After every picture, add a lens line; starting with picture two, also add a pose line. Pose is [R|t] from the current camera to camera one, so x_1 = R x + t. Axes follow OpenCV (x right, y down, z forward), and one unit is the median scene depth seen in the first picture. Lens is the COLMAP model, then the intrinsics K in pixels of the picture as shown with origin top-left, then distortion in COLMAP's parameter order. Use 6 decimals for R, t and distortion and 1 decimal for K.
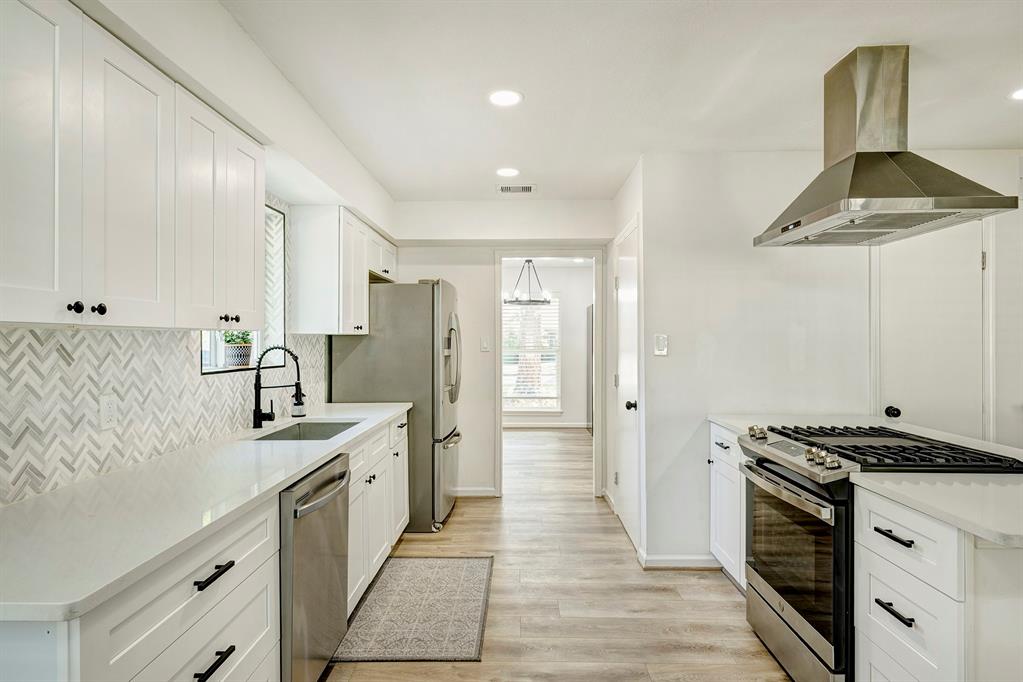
lens RADIAL K [[554.5, 0, 512.2], [0, 554.5, 339.5], [0, 0, 1]] dist [0.000230, 0.000058]
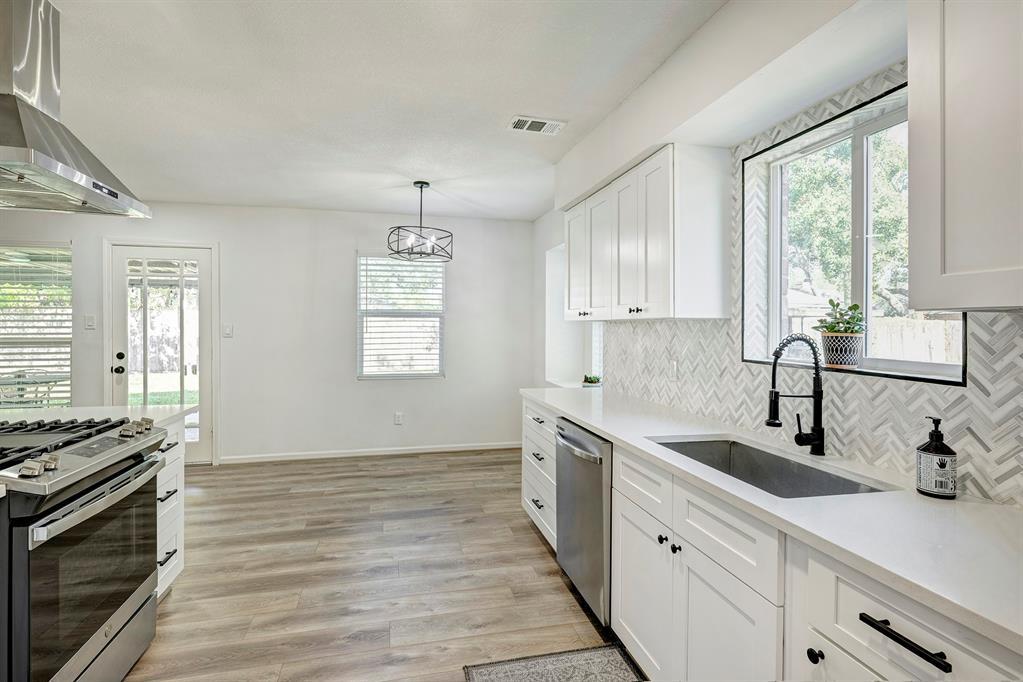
lens RADIAL K [[491.2, 0, 516.6], [0, 491.2, 332.4], [0, 0, 1]] dist [0.001470, 0.000059]
pose [[-0.964796, -0.007066, -0.262905, 0.081220], [-0.010108, 0.999897, 0.010218, 0.006257], [0.262806, 0.012516, -0.964767, 1.876958]]
